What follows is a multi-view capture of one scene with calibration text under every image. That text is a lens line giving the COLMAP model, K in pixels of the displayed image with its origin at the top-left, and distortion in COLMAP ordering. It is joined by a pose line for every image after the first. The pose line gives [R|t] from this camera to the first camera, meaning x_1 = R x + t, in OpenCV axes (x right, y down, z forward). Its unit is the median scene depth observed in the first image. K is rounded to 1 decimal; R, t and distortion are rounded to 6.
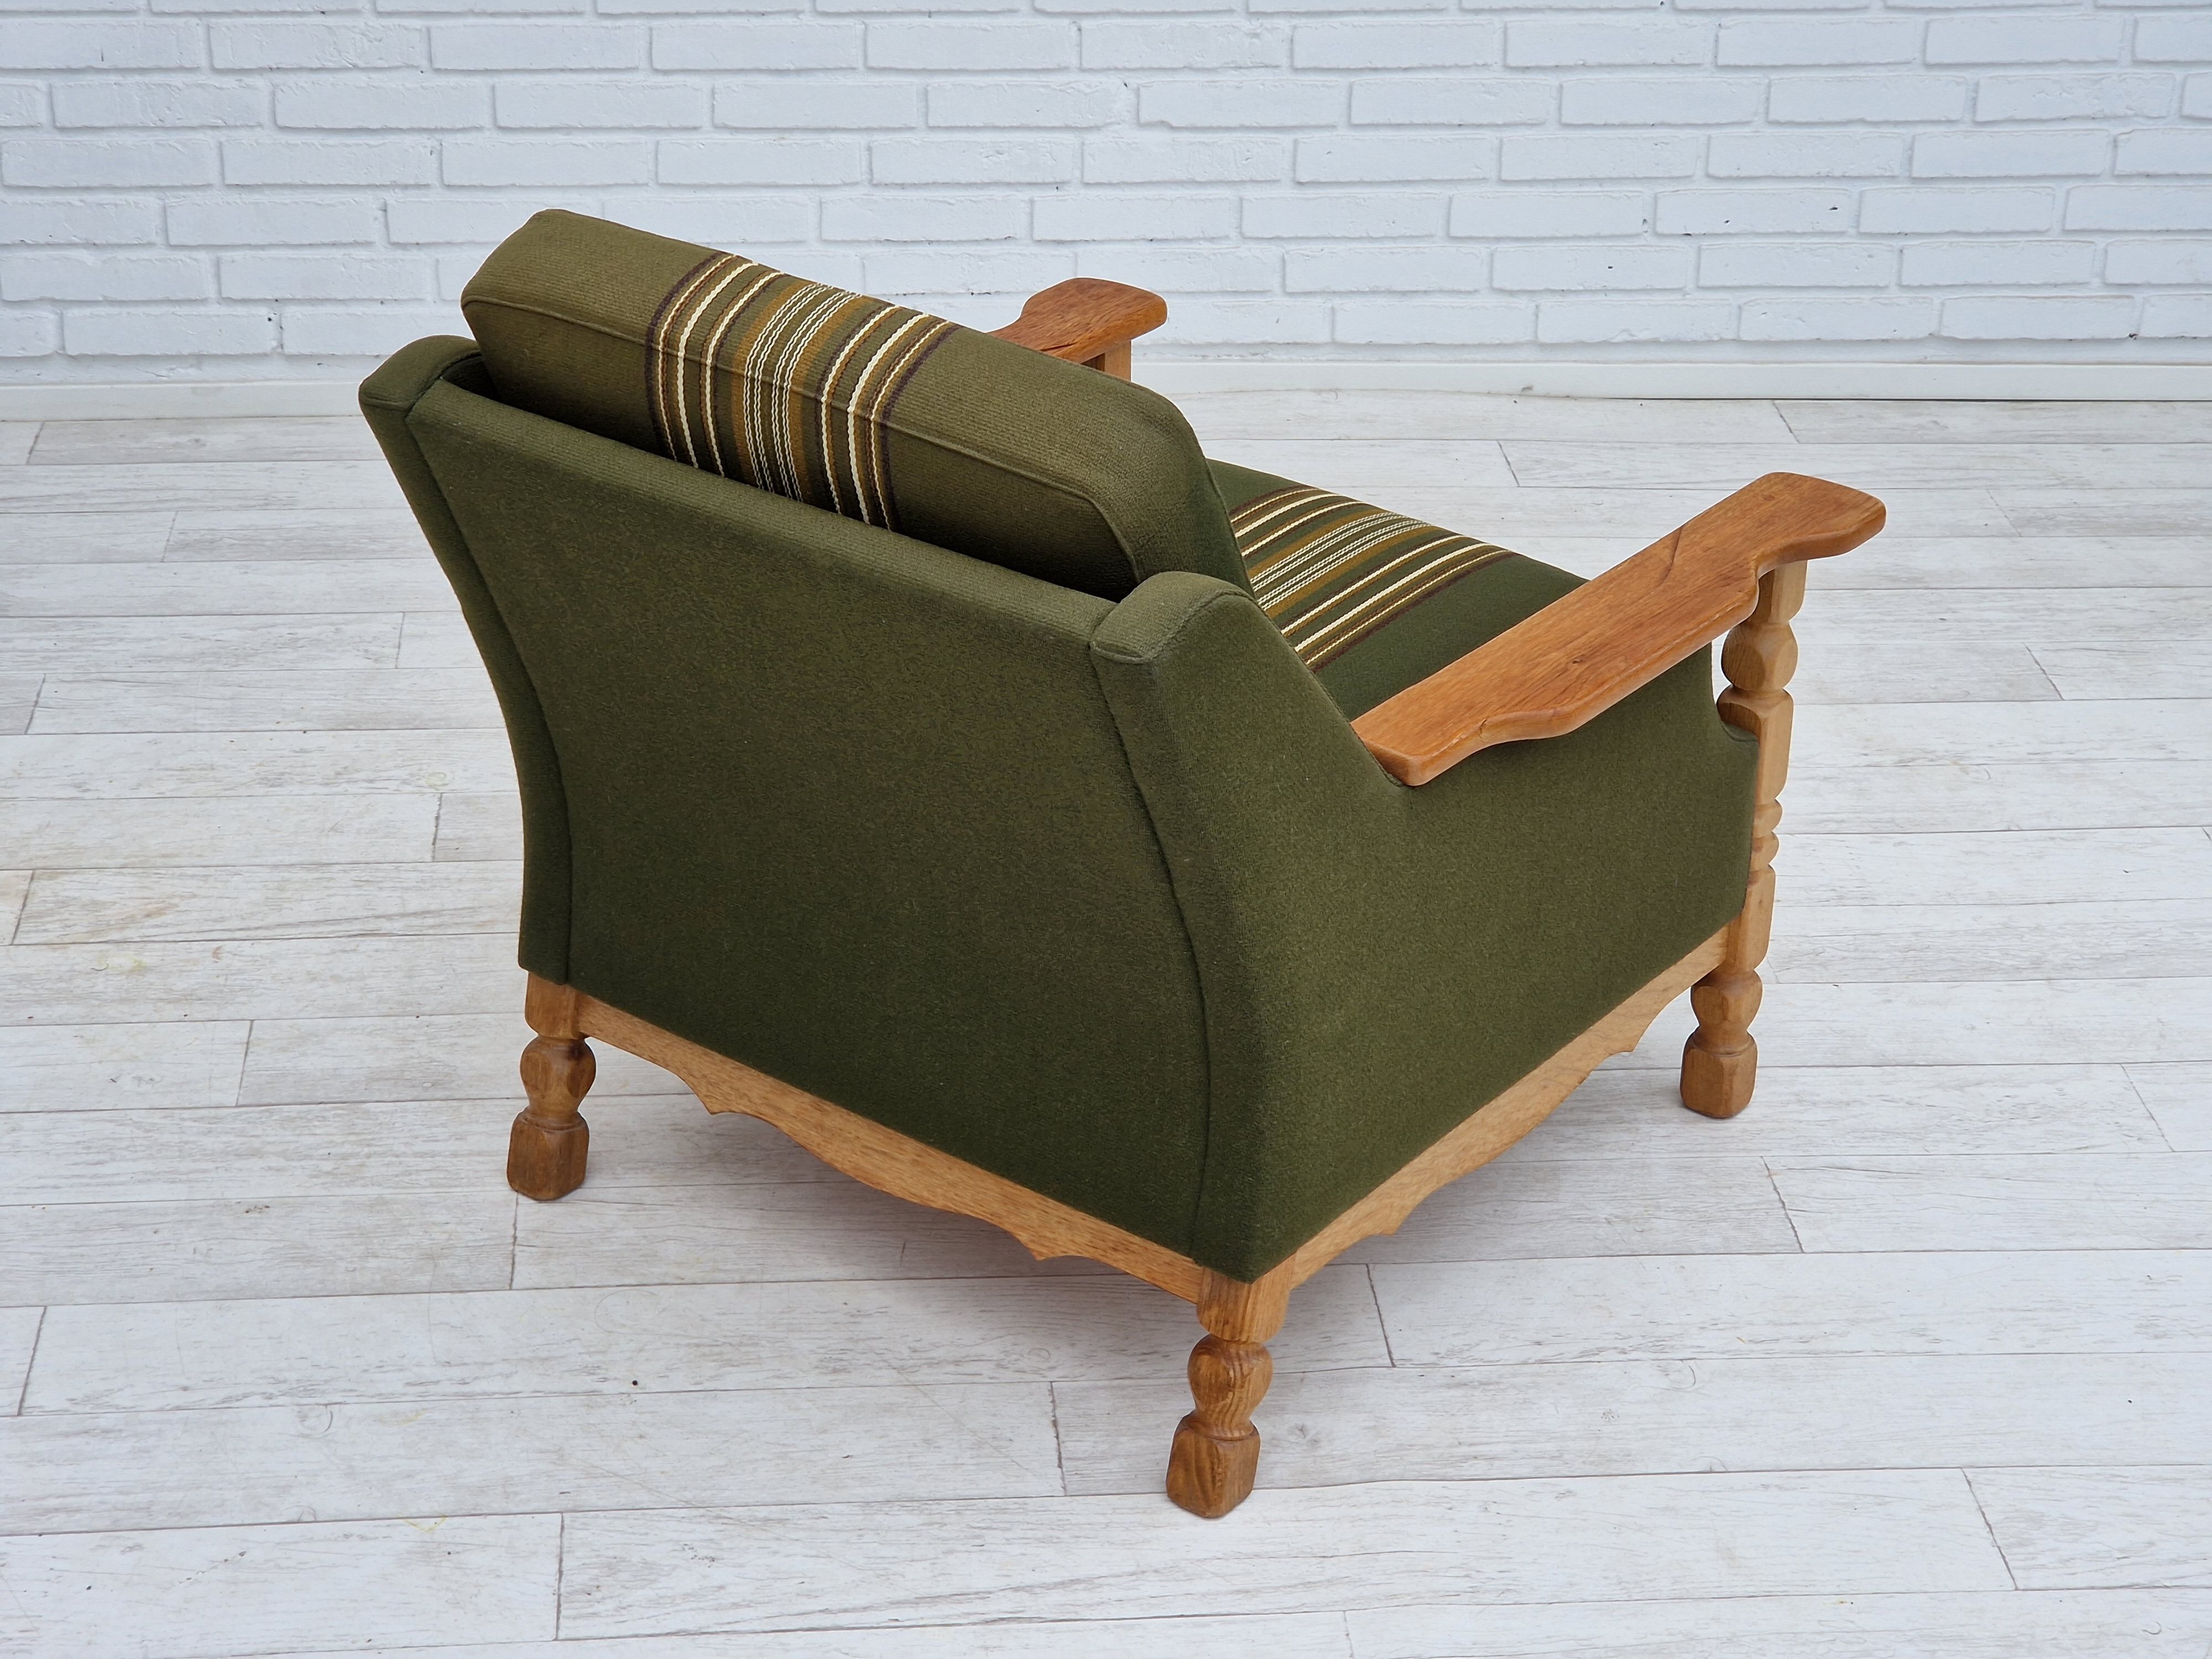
lens RADIAL K [[4200.2, 0, 1112.3], [0, 4200.2, 830.9], [0, 0, 1]] dist [0.074024, 0.000000]
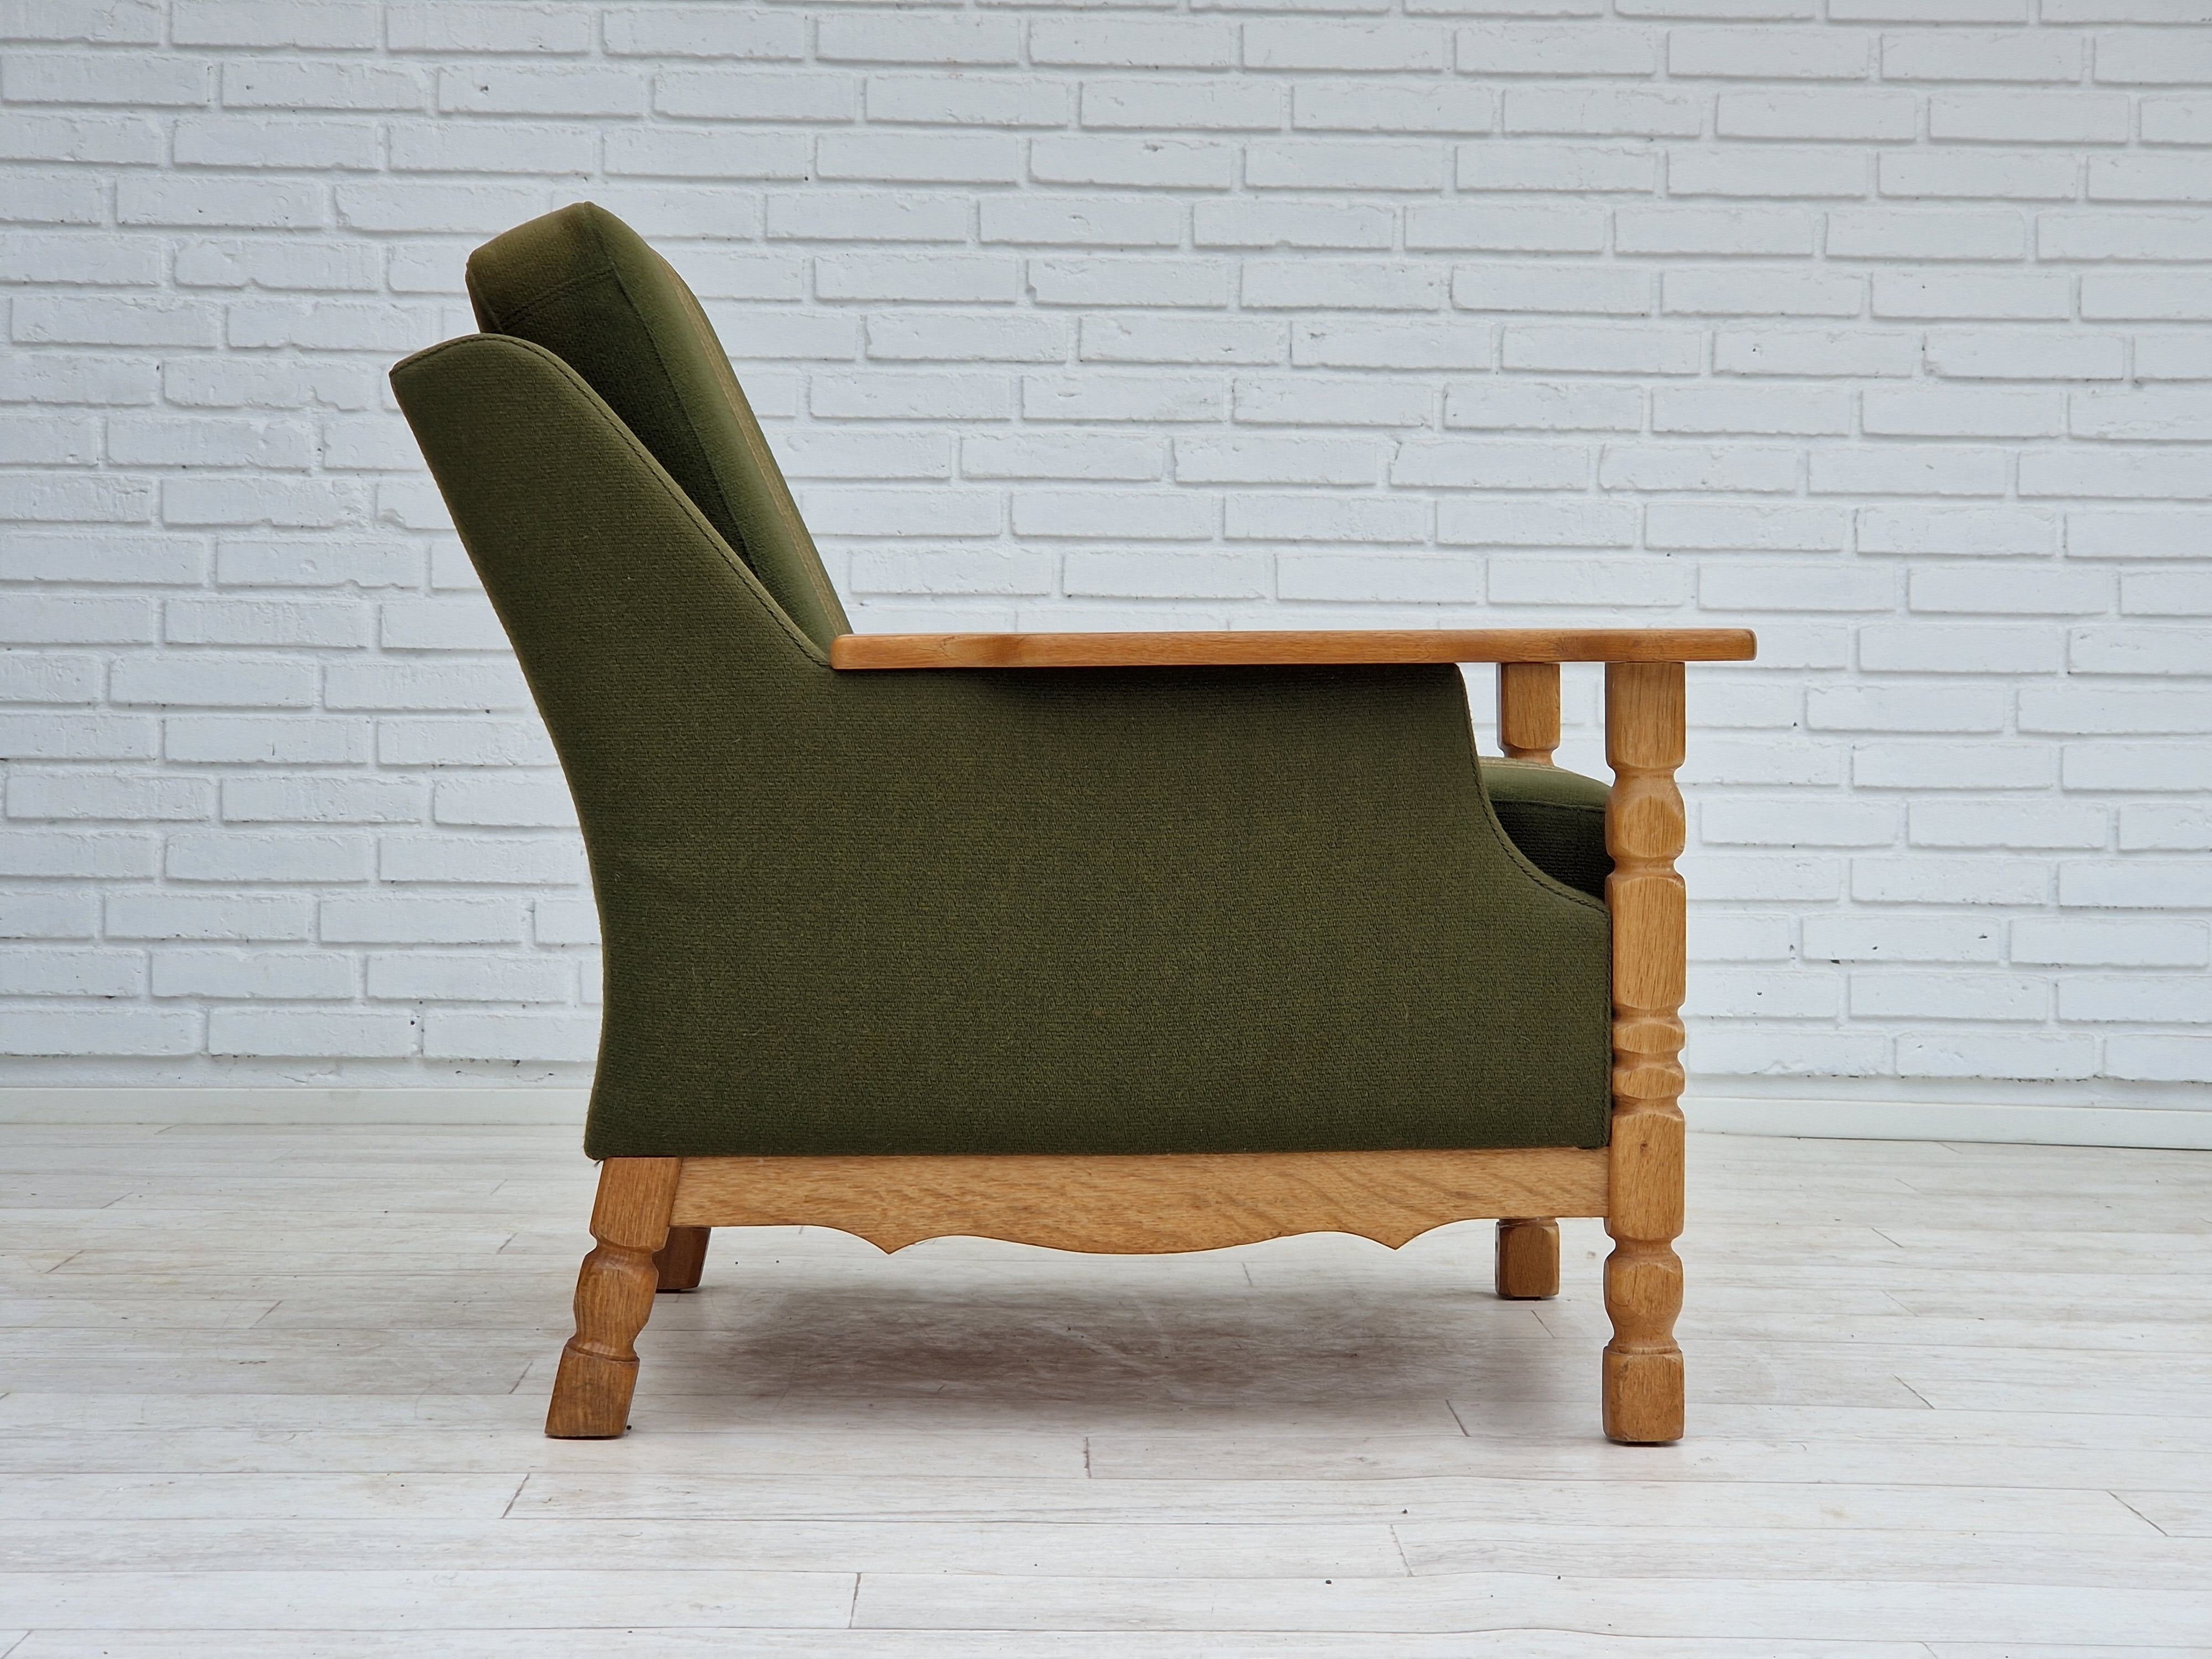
lens RADIAL K [[4200.2, 0, 1159.4], [0, 4200.2, 892.6], [0, 0, 1]] dist [0.074024, 0.000000]
pose [[0.998402, -0.004481, -0.056333, 0.040073], [-0.018889, 0.913054, -0.407400, 0.299436], [0.053260, 0.407813, 0.911511, 0.098183]]
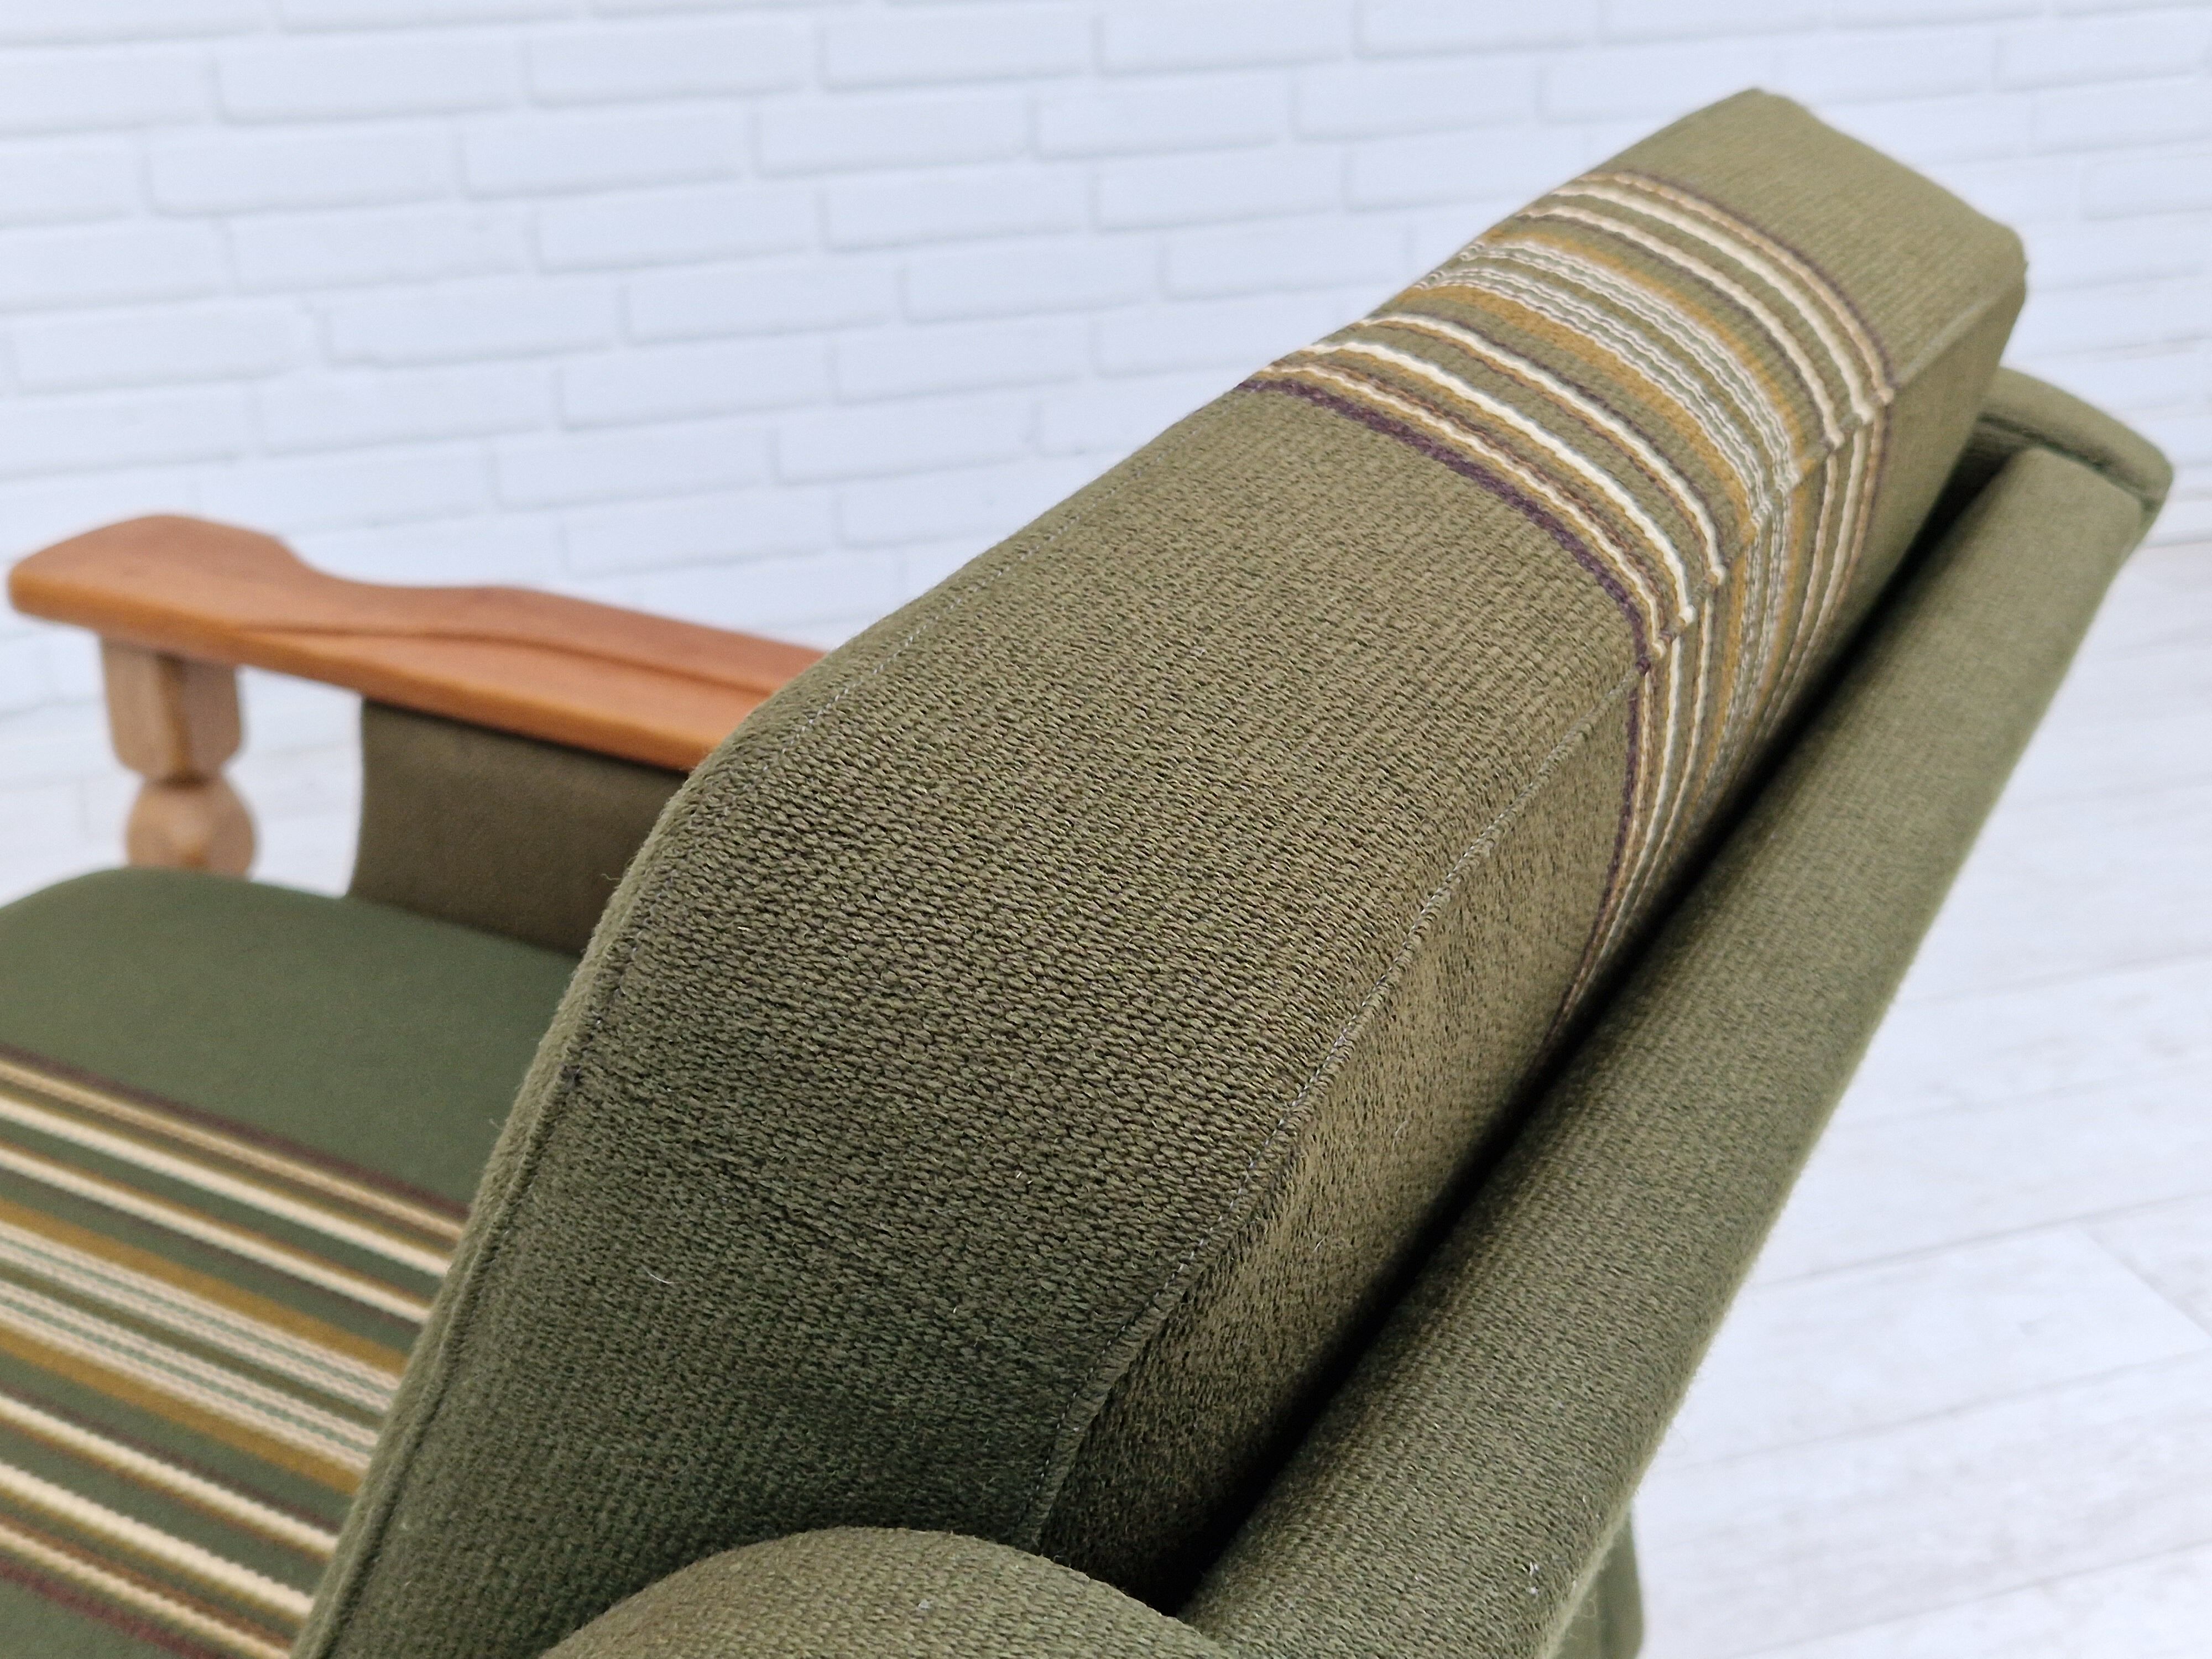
lens RADIAL K [[2864.6, 0, 1086.7], [0, 2864.6, 892.1], [0, 0, 1]] dist [0.075755, 0.000000]
pose [[0.970212, -0.125790, 0.207041, 0.020508], [0.129956, 0.991498, -0.006592, -0.067549], [-0.204451, 0.033302, 0.978310, 0.573583]]
